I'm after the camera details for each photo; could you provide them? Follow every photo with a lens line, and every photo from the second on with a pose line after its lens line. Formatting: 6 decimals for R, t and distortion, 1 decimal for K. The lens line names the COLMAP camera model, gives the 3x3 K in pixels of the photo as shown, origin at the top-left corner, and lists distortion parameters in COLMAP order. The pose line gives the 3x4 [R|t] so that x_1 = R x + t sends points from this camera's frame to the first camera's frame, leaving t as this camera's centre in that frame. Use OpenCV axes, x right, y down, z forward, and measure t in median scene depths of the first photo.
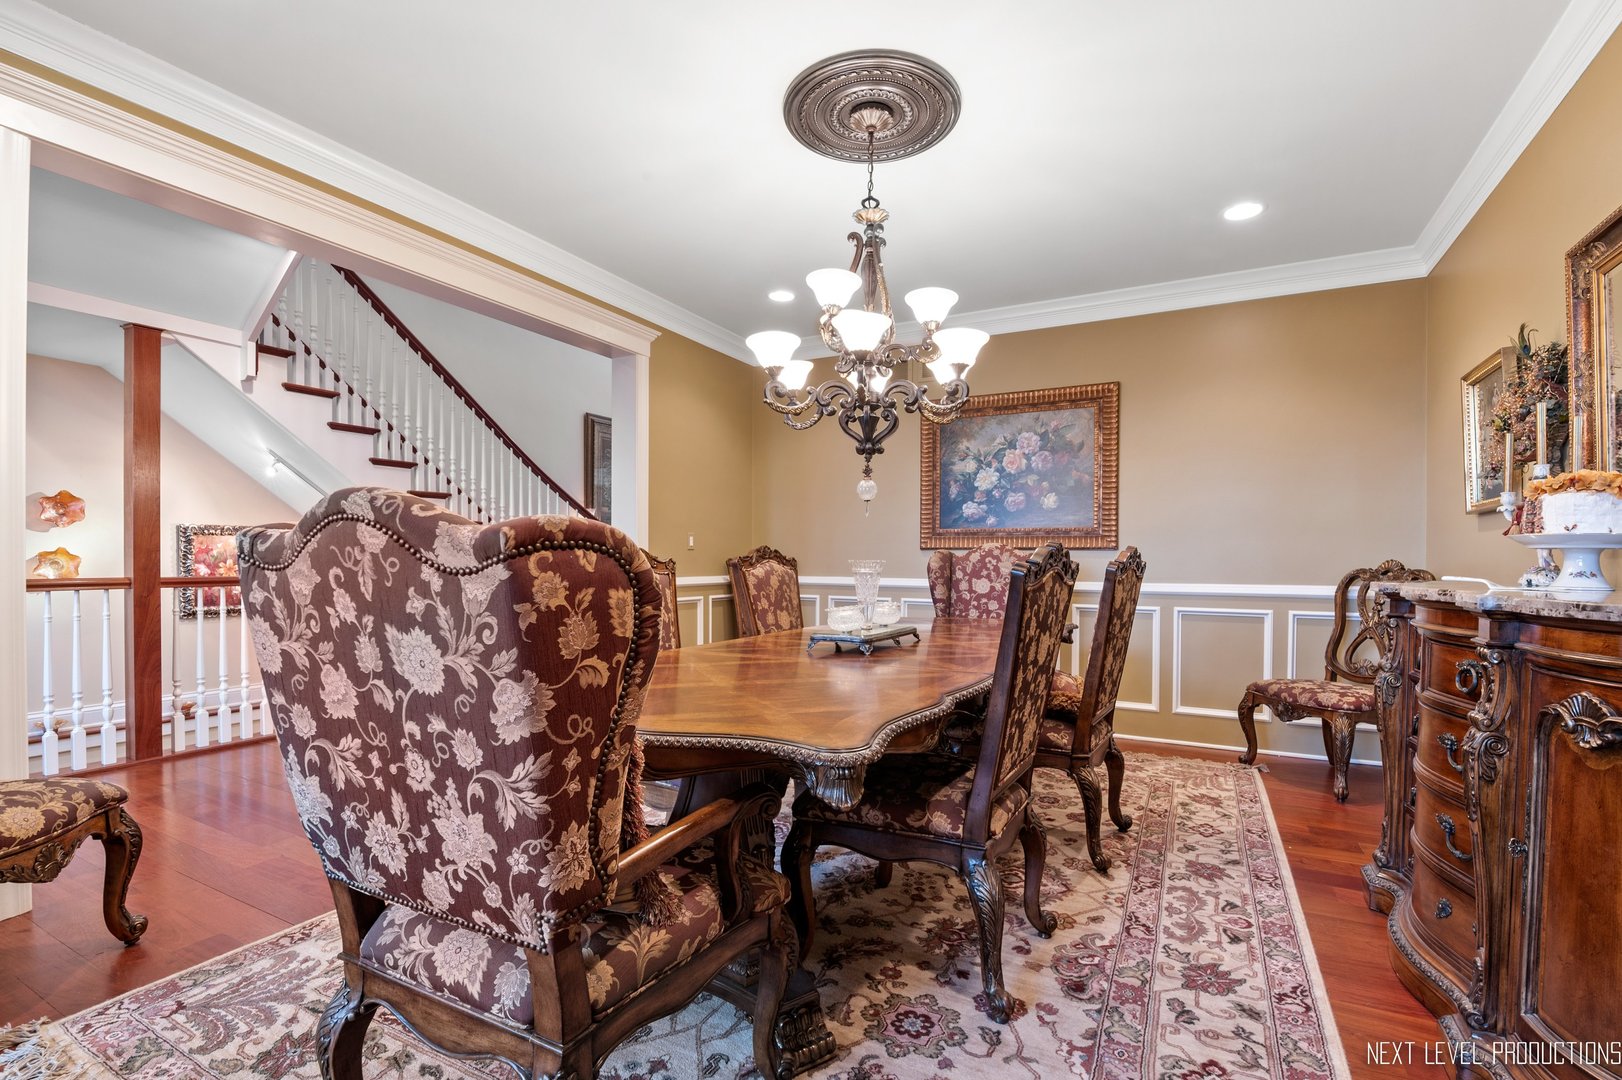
lens RADIAL K [[725.9, 0, 810.5], [0, 725.9, 554.9], [0, 0, 1]] dist [0.001370, -0.000191]
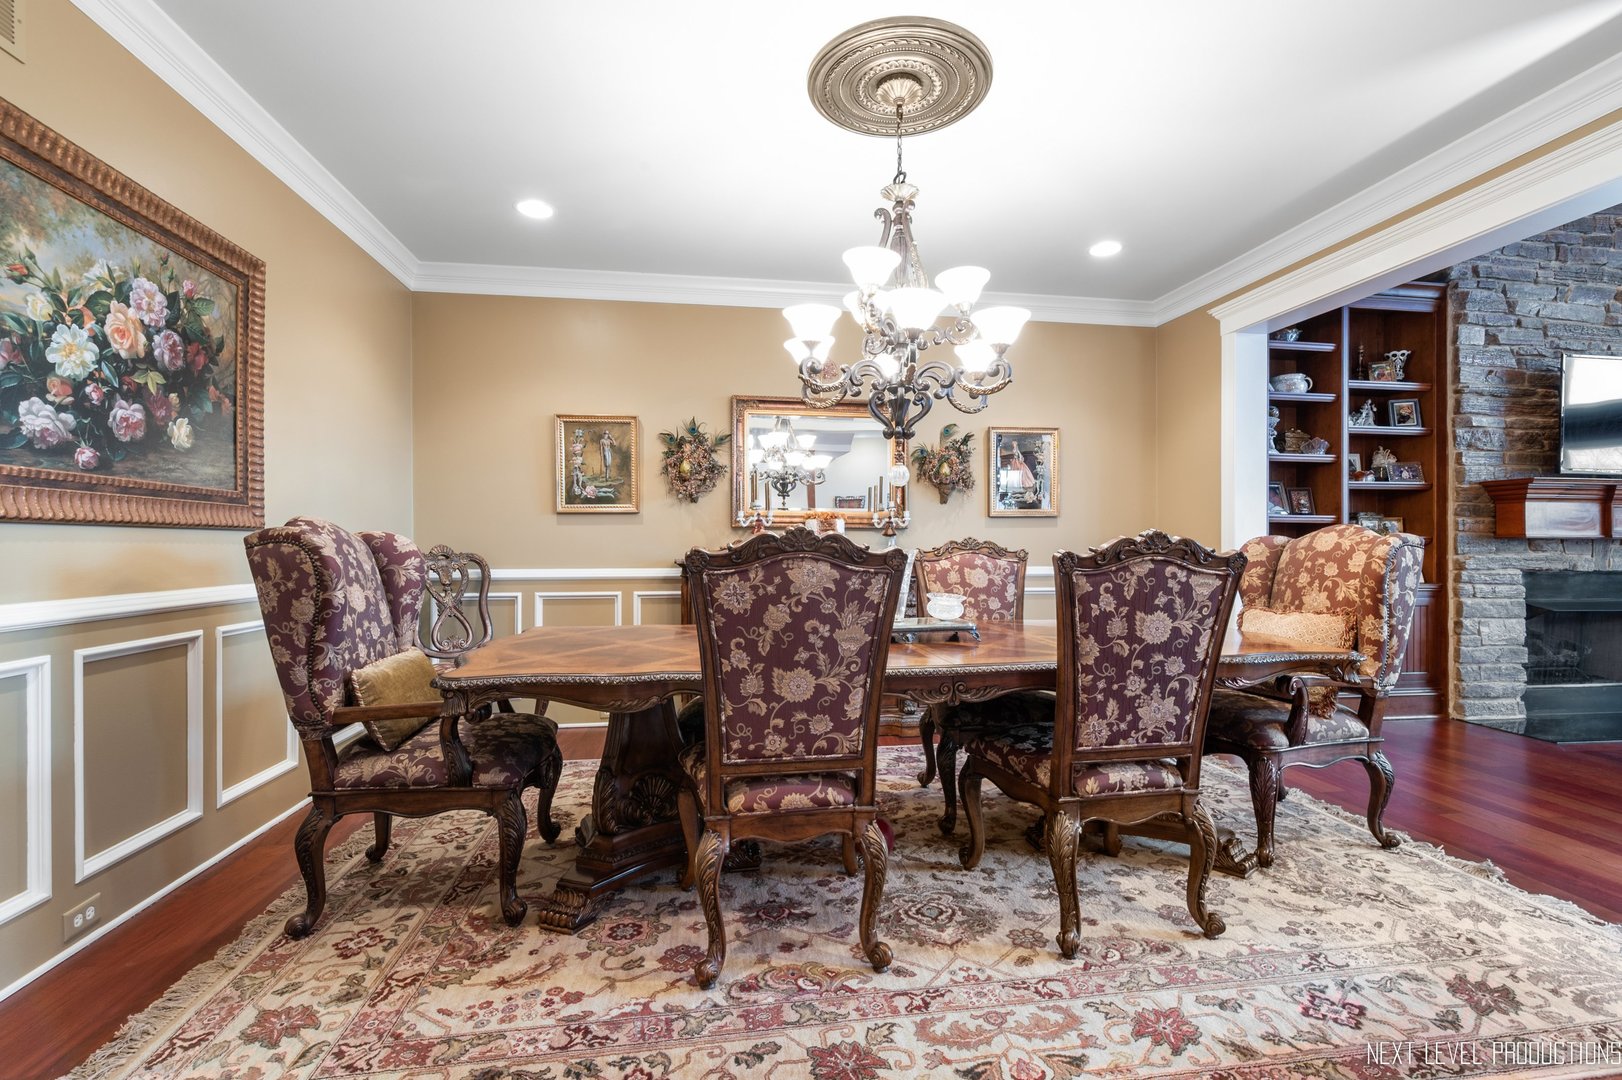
lens RADIAL K [[722.7, 0, 807.6], [0, 722.7, 544.9], [0, 0, 1]] dist [-0.014256, 0.000296]
pose [[-0.594198, -0.007647, 0.804283, -0.332748], [-0.007198, 0.999965, 0.004190, -0.000753], [-0.804287, -0.003299, -0.594232, 0.926954]]
